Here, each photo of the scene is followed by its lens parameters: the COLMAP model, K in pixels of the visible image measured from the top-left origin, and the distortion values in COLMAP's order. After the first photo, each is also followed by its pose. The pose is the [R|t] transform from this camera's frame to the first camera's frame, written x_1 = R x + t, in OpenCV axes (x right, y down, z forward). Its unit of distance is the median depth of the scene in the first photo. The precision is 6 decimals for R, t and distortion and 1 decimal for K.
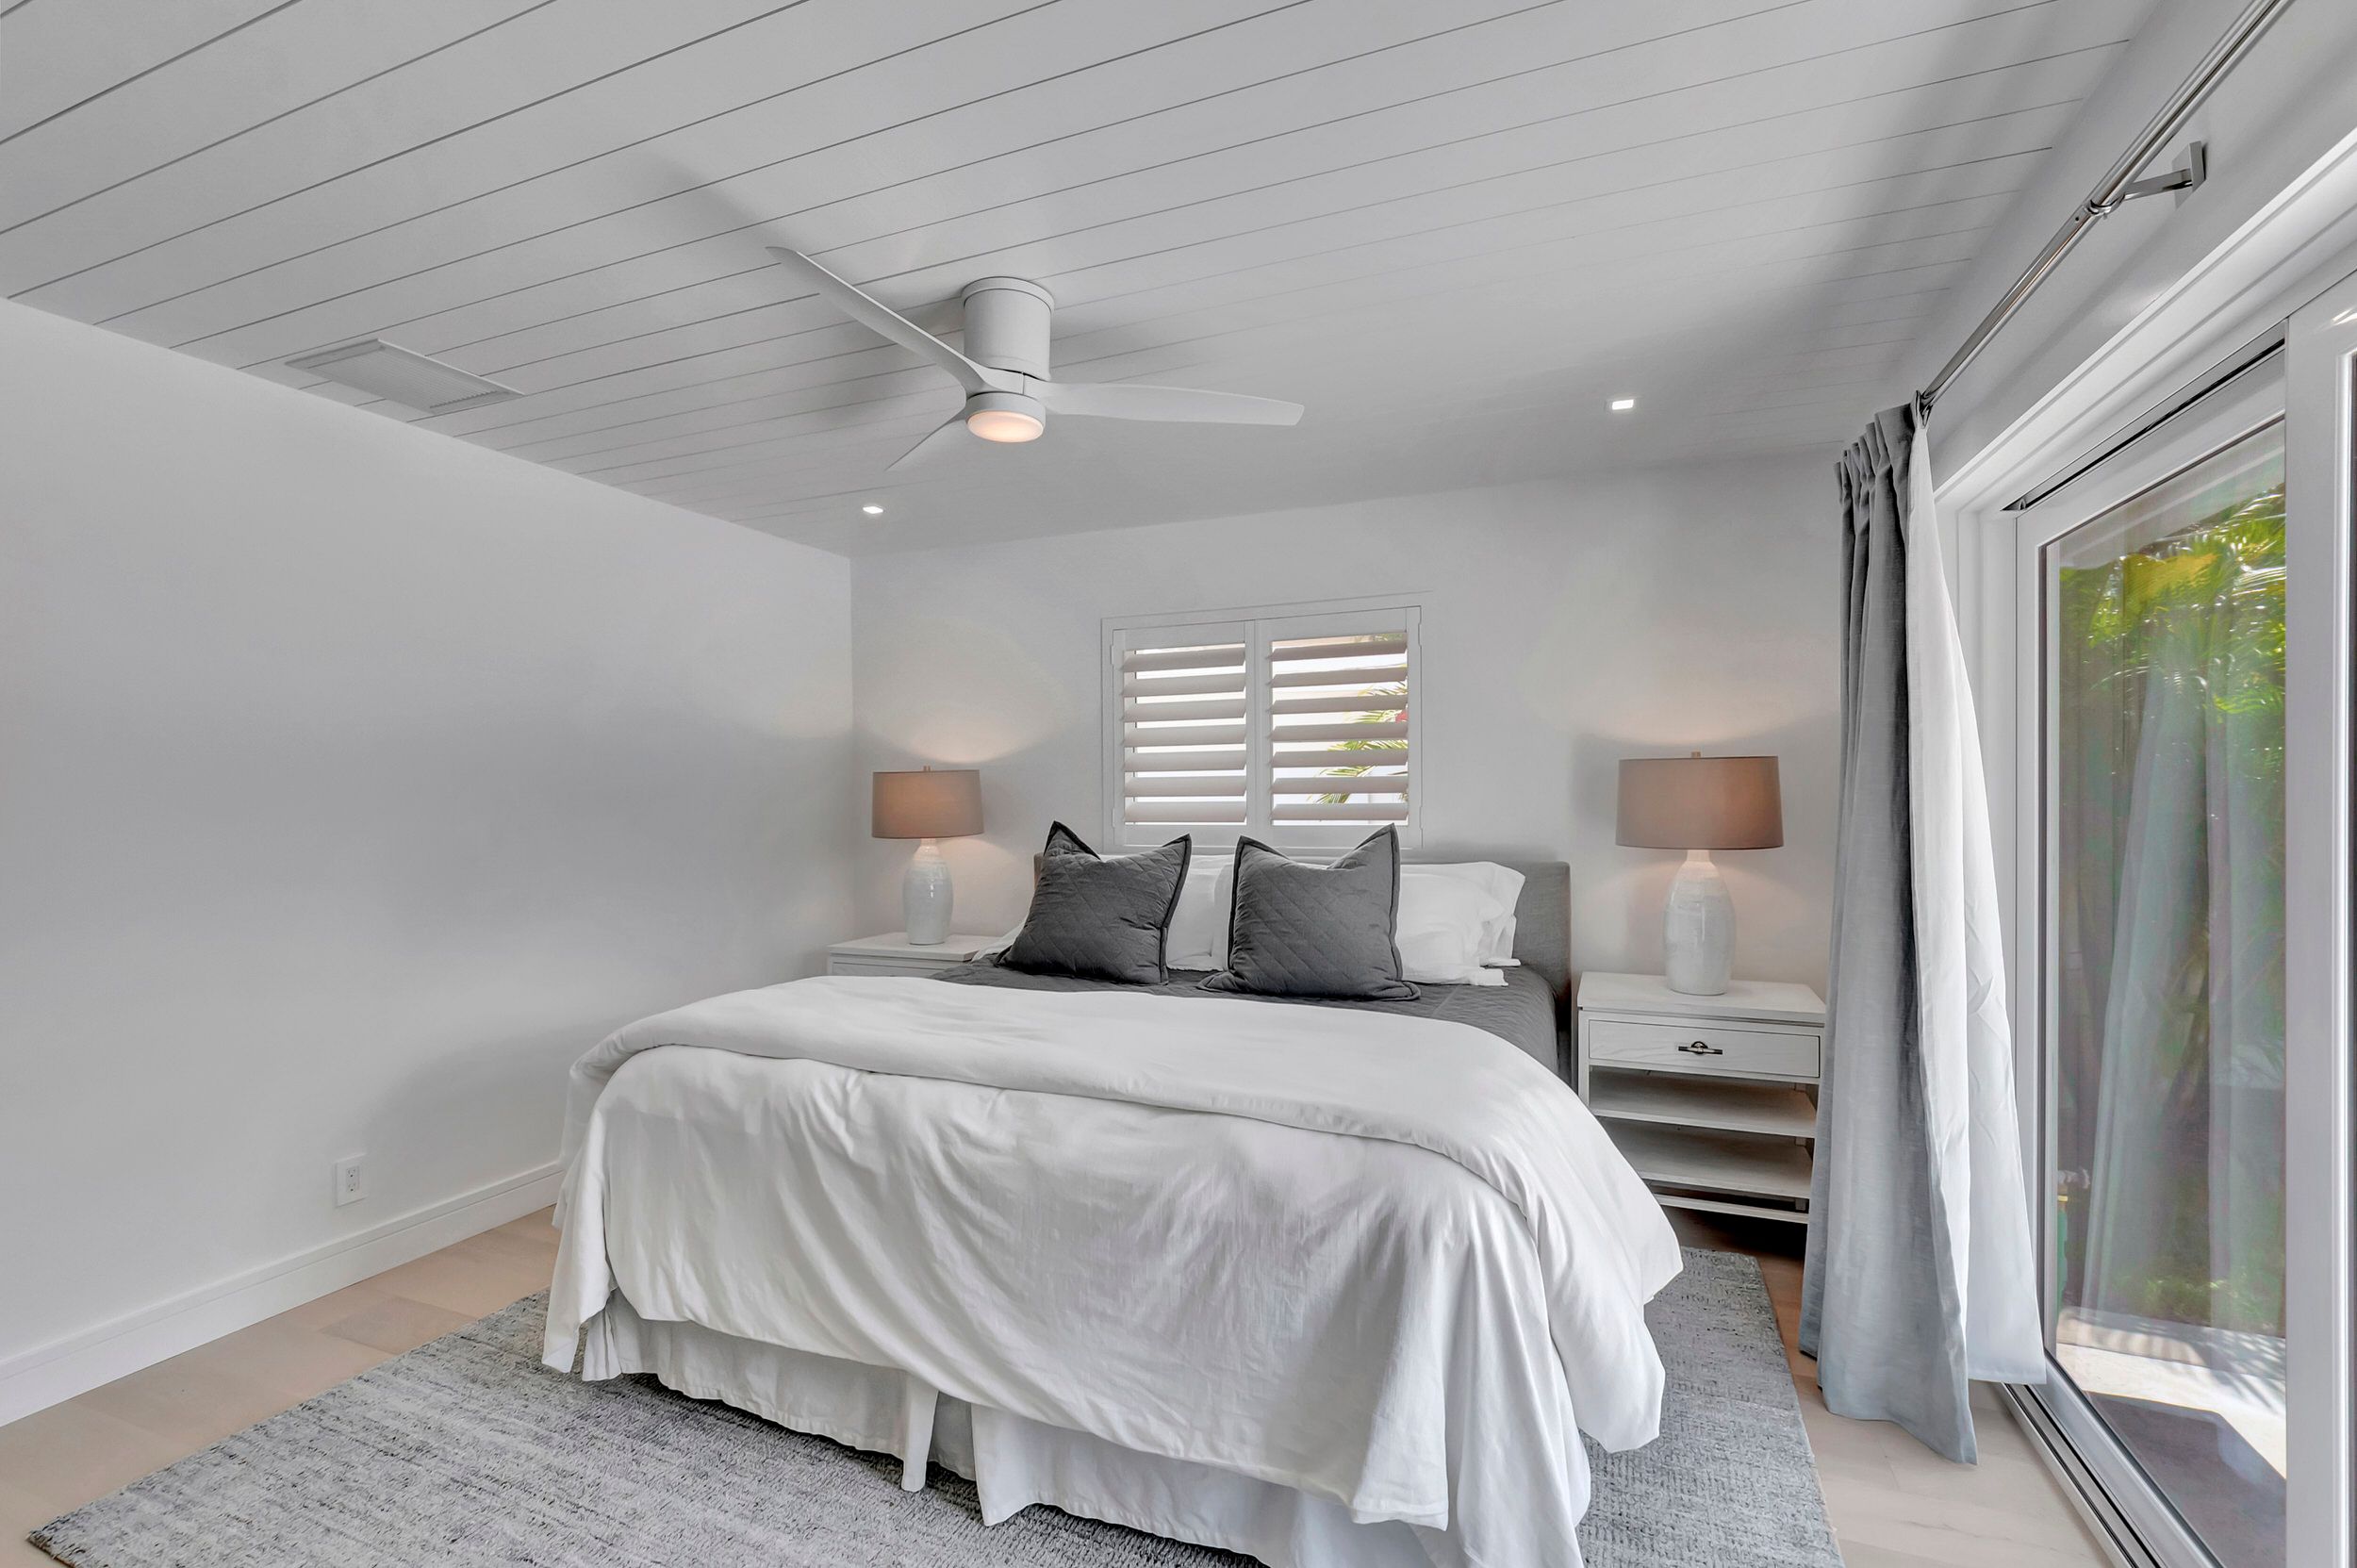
lens RADIAL K [[1038.2, 0, 1174.7], [0, 1038.2, 821.6], [0, 0, 1]] dist [-0.001858, -0.000415]
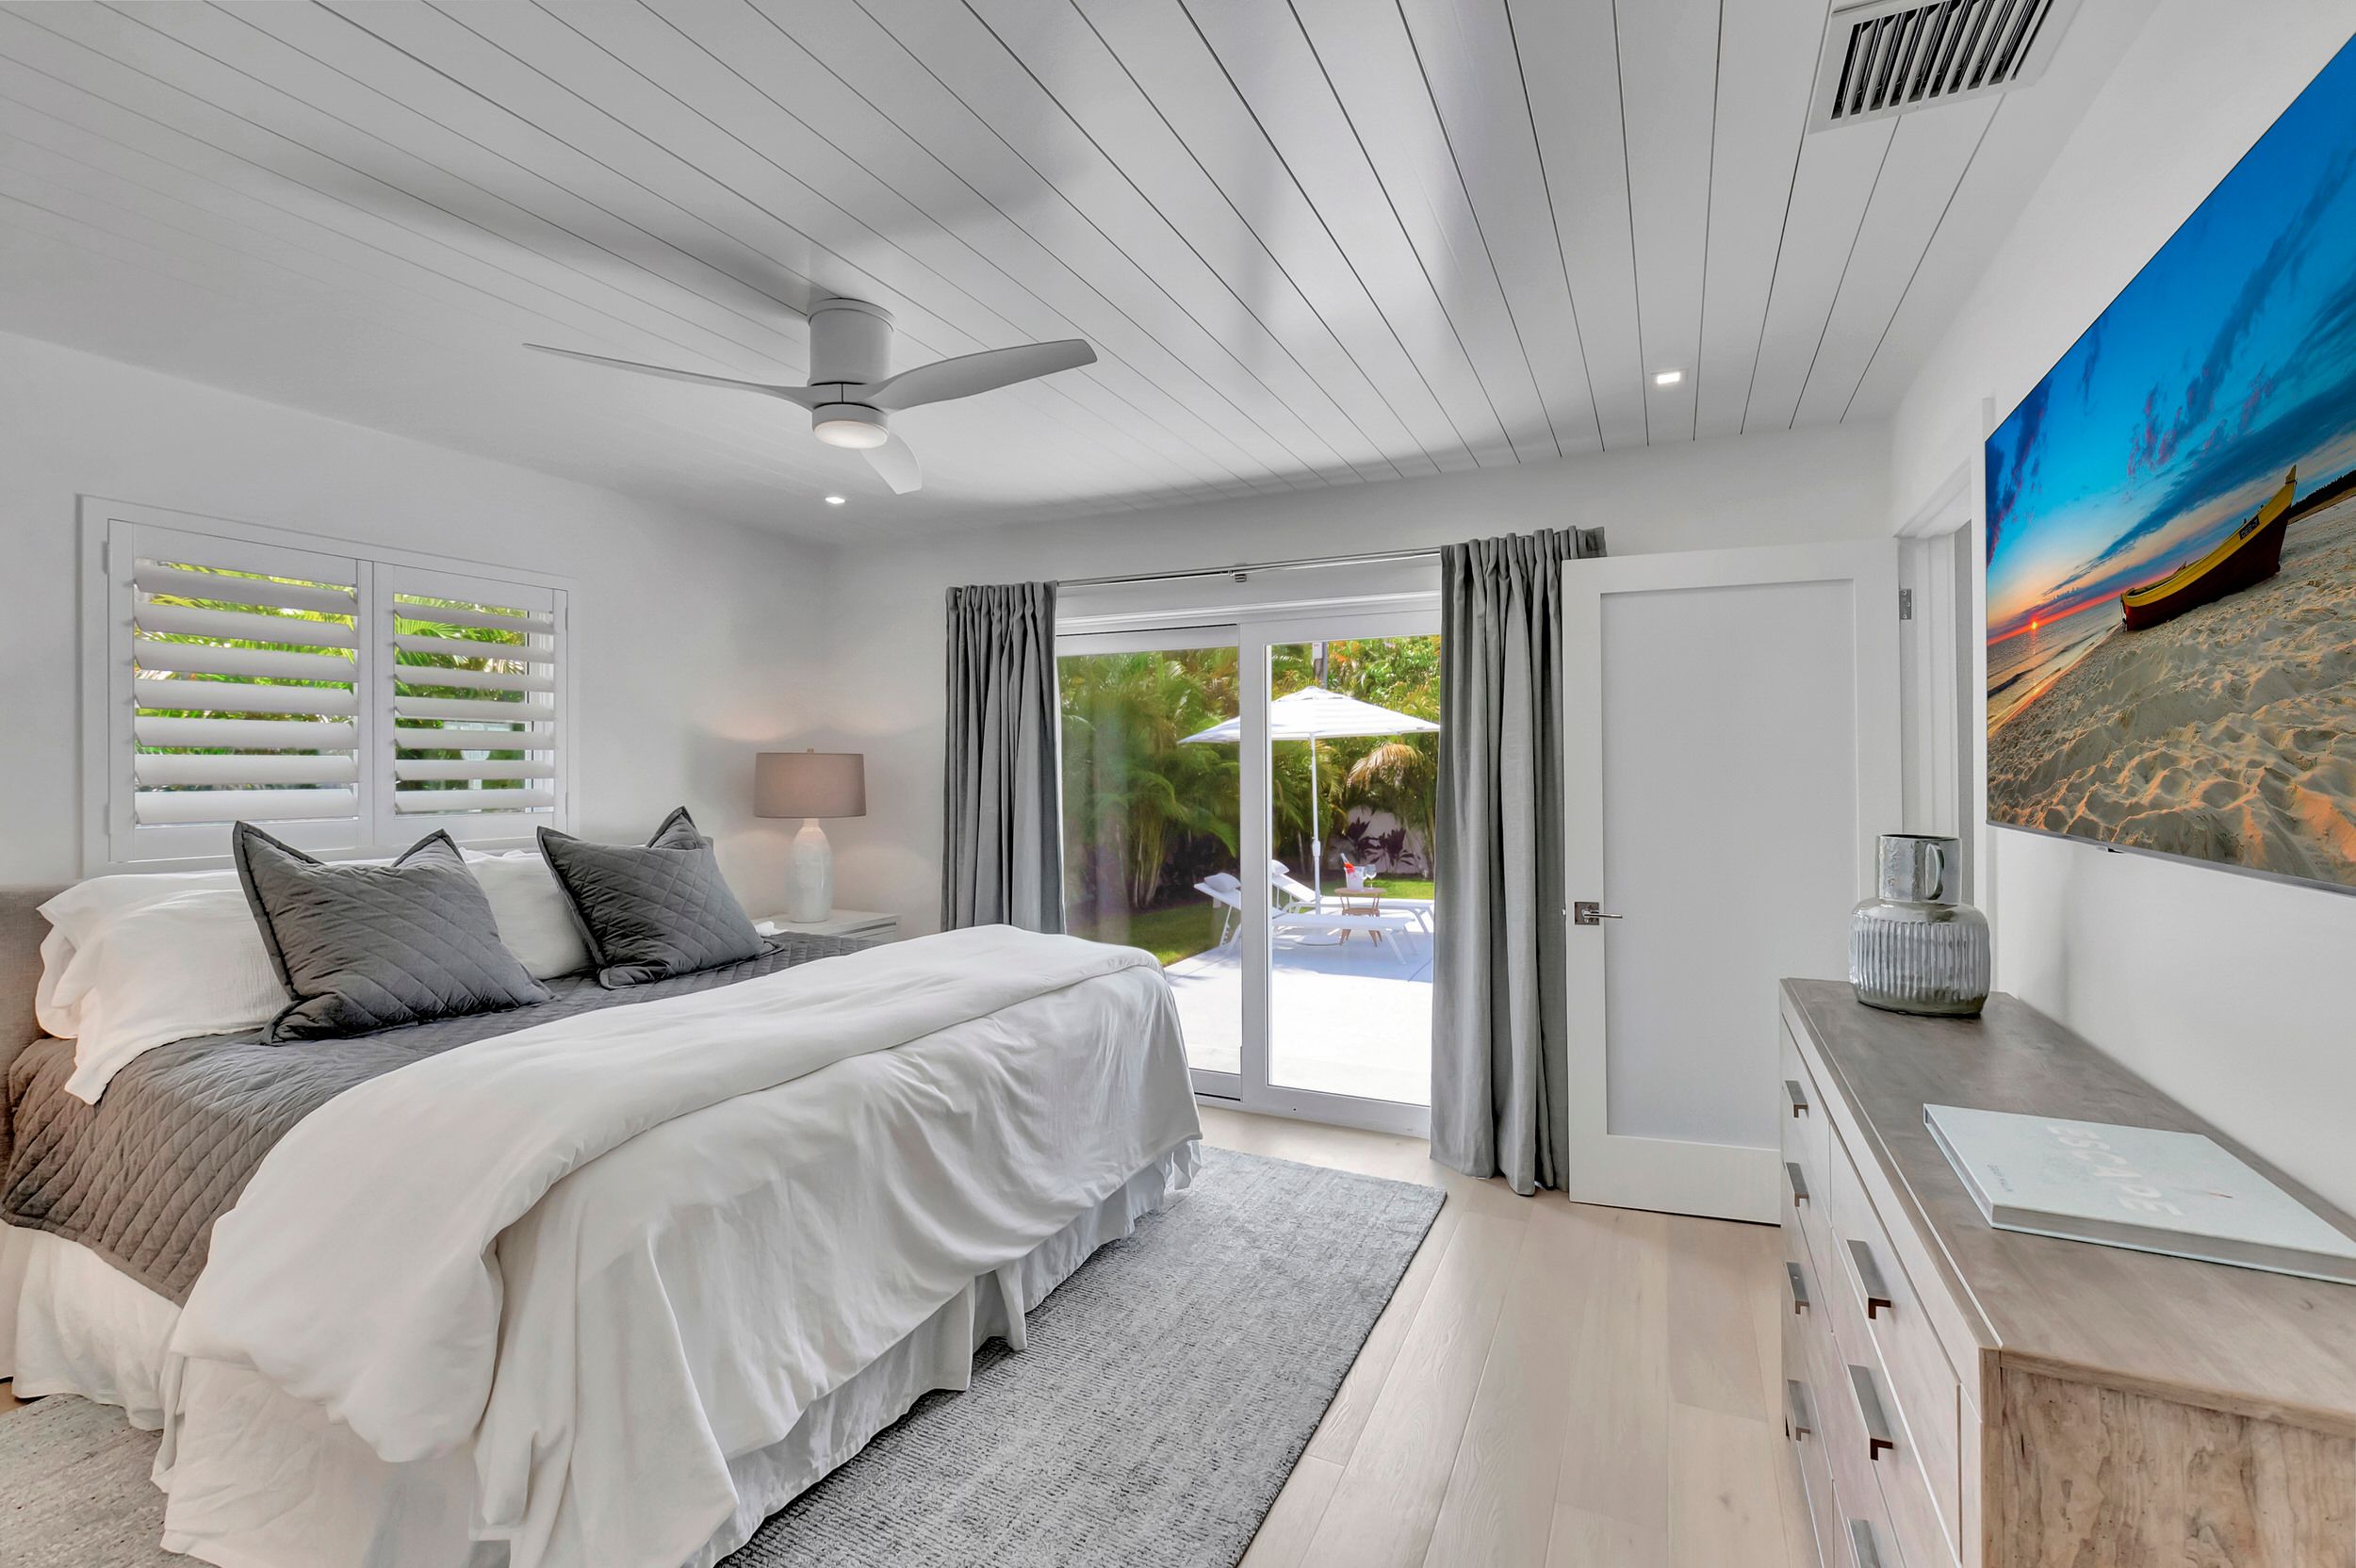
lens RADIAL K [[1041.7, 0, 1168.7], [0, 1041.7, 804.6], [0, 0, 1]] dist [-0.001739, -0.000678]
pose [[0.057181, -0.022442, 0.998112, -1.378028], [0.030433, 0.999322, 0.020726, -0.013504], [-0.997900, 0.029190, 0.057825, 0.696901]]
